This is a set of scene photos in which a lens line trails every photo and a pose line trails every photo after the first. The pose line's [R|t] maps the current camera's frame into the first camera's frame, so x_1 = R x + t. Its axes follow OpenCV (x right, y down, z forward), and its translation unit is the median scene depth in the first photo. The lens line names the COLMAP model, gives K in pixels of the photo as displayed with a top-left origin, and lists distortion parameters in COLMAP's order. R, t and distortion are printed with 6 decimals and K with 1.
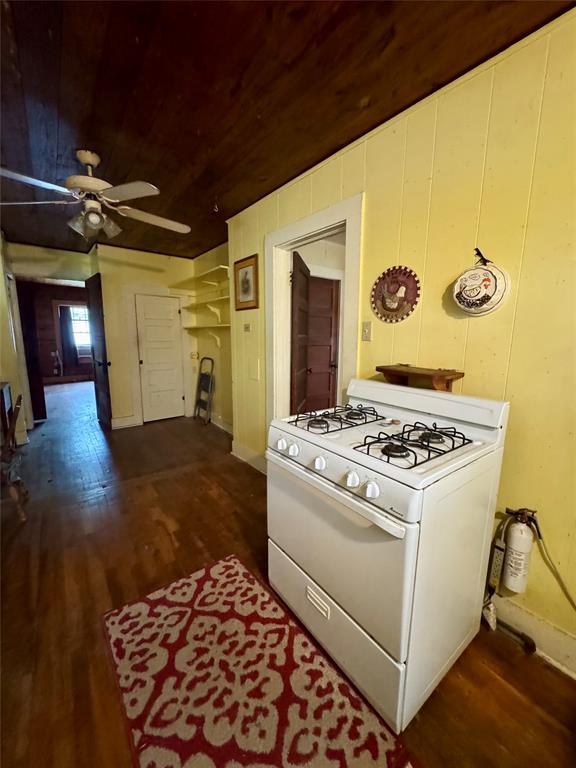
lens RADIAL K [[306.8, 0, 286.5], [0, 306.8, 383.4], [0, 0, 1]] dist [-0.003586, -0.000469]
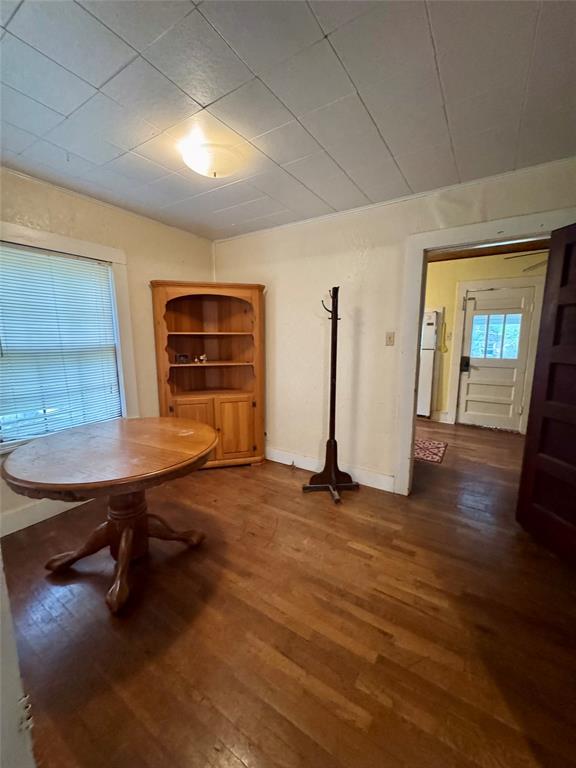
lens RADIAL K [[306.8, 0, 291.1], [0, 306.8, 384.3], [0, 0, 1]] dist [-0.003586, -0.000469]
pose [[-0.940938, 0.041743, -0.335996, 1.642512], [-0.065068, 0.951579, 0.300440, -0.498843], [0.332268, 0.304558, -0.892660, 2.841852]]
